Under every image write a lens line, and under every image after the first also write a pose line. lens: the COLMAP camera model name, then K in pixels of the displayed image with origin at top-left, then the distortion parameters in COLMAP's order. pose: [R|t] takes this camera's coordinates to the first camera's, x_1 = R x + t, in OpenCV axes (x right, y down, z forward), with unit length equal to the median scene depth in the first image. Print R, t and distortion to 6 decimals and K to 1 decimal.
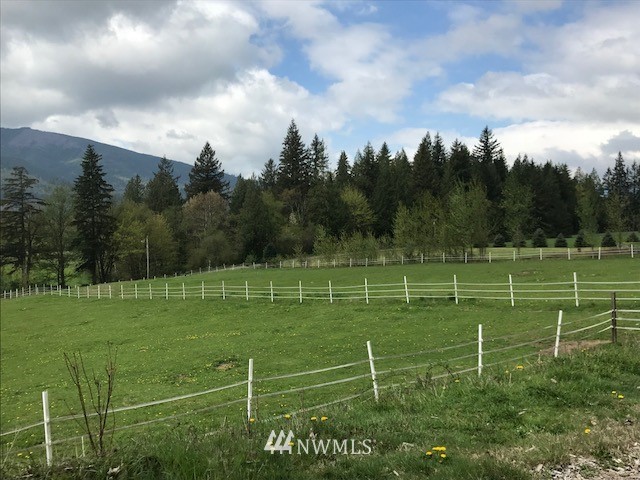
lens RADIAL K [[624.2, 0, 319.4], [0, 624.2, 241.7], [0, 0, 1]] dist [-0.014666, 0.000000]
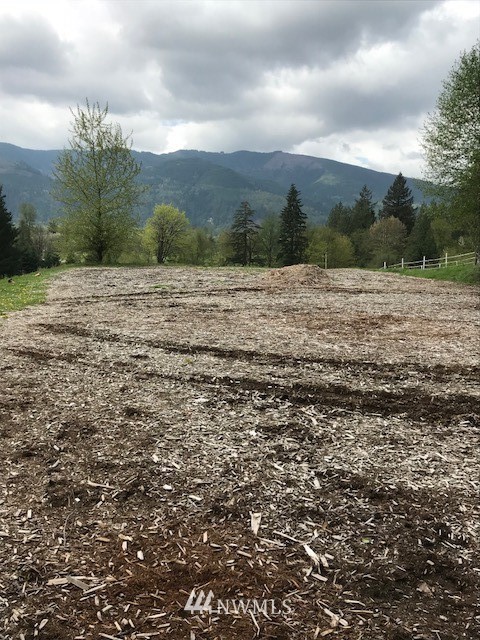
lens RADIAL K [[624.2, 0, 240.0], [0, 624.2, 319.4], [0, 0, 1]] dist [-0.014666, 0.000000]
pose [[0.874576, 0.082468, -0.477824, 0.205672], [-0.035281, 0.993642, 0.106918, -0.002925], [0.483603, -0.076650, 0.871925, -0.266511]]
